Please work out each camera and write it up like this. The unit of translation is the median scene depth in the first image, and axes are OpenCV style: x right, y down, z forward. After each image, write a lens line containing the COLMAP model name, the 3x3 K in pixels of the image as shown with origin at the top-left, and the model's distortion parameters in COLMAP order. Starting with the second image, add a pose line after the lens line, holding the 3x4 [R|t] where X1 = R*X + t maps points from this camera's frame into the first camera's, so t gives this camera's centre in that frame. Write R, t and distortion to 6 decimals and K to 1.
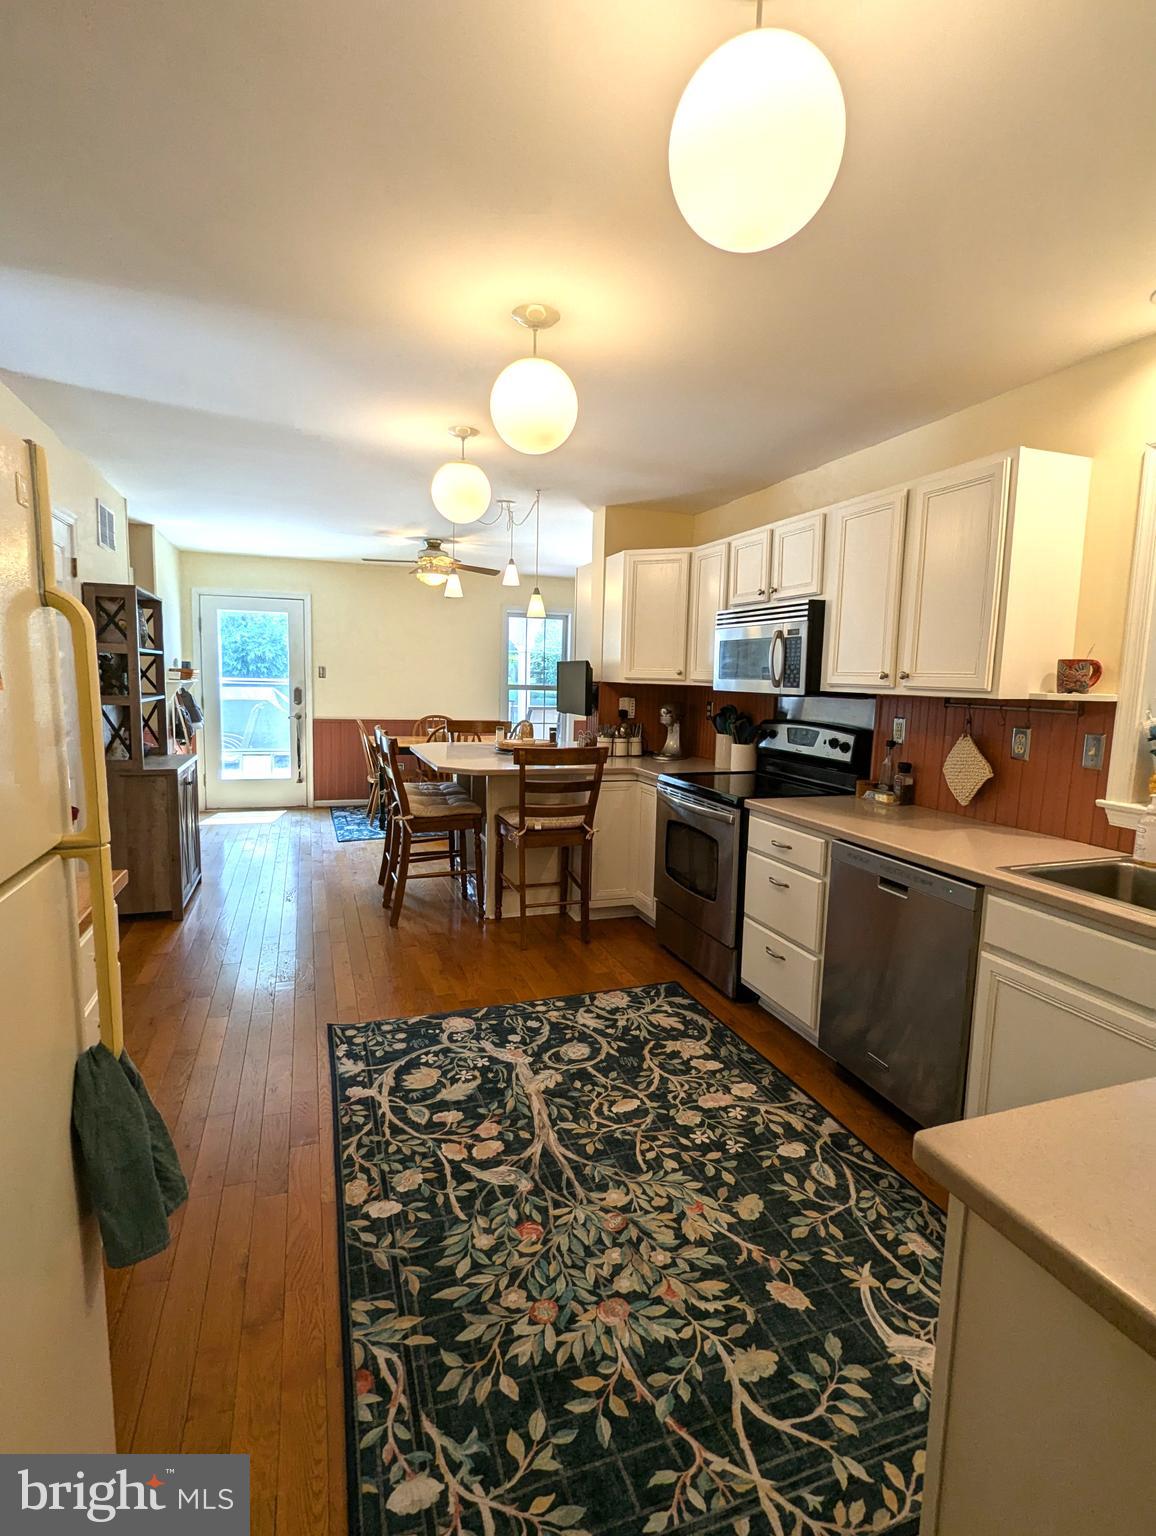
lens RADIAL K [[756.7, 0, 578.0], [0, 756.7, 768.0], [0, 0, 1]] dist [0.000805, 0.000117]
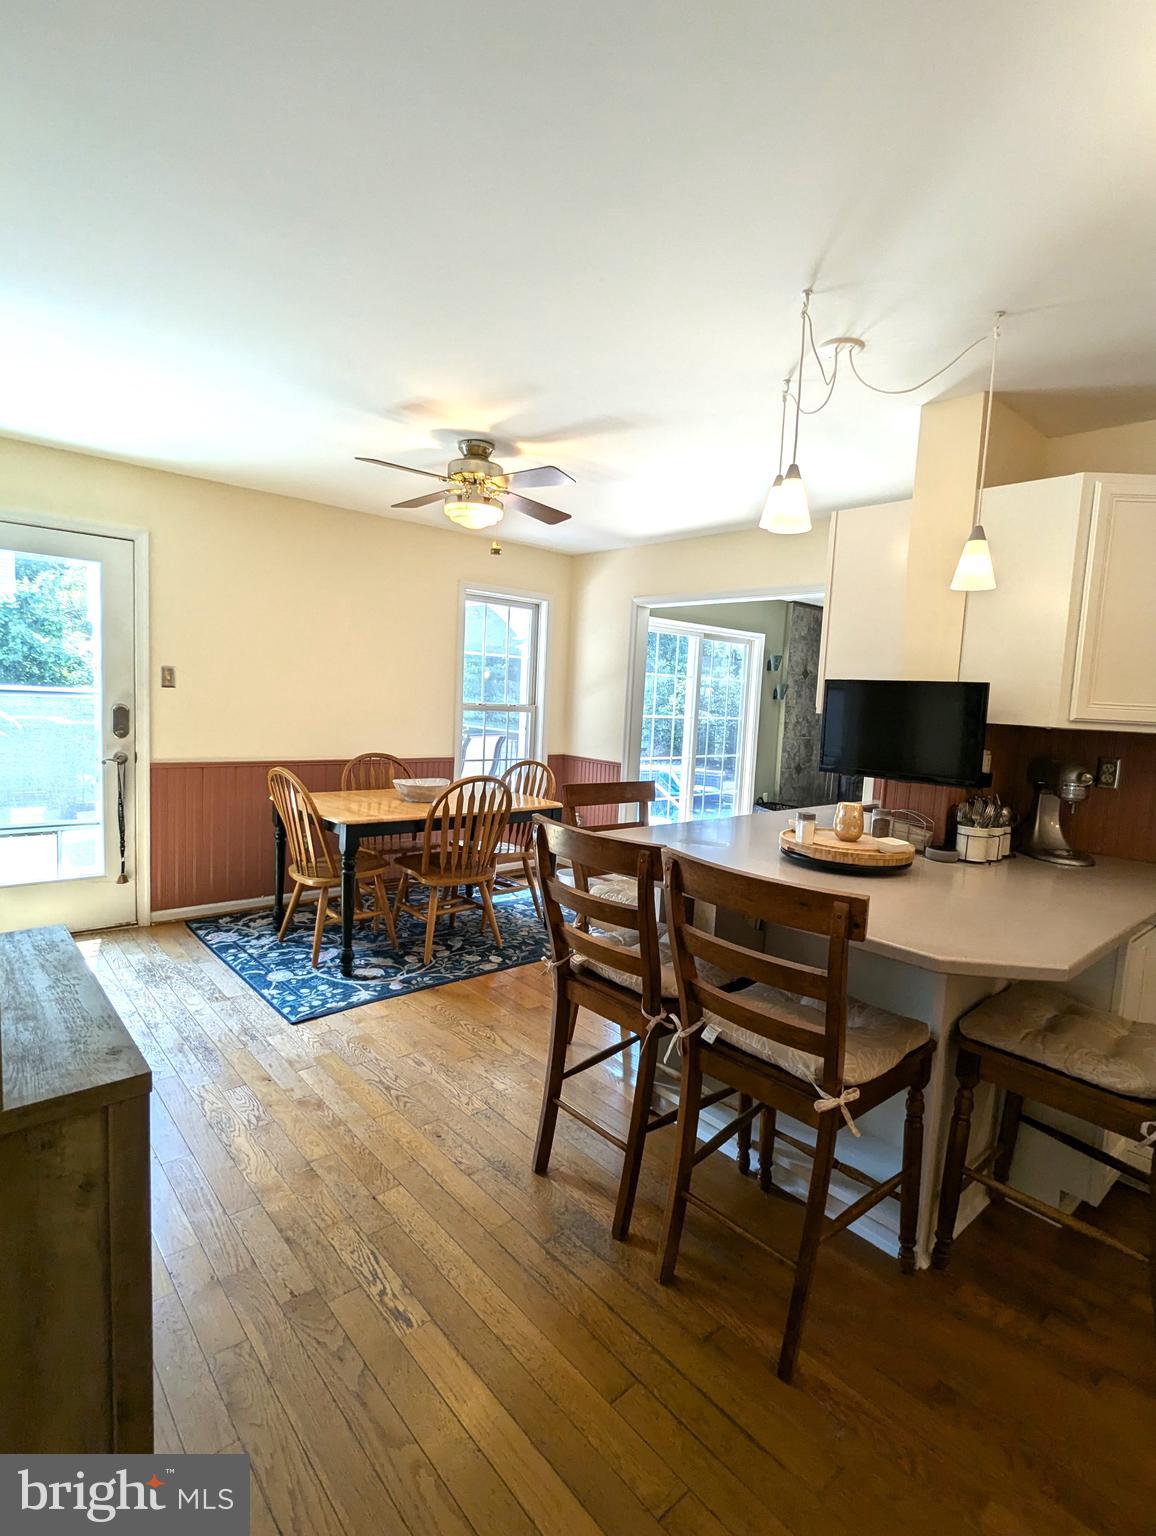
lens RADIAL K [[756.7, 0, 578.0], [0, 756.7, 768.0], [0, 0, 1]] dist [0.000805, 0.000117]
pose [[-0.372763, -0.148121, 0.916028, -1.534679], [0.051715, 0.982327, 0.179886, -0.189723], [-0.926484, 0.114428, -0.358516, 1.069625]]
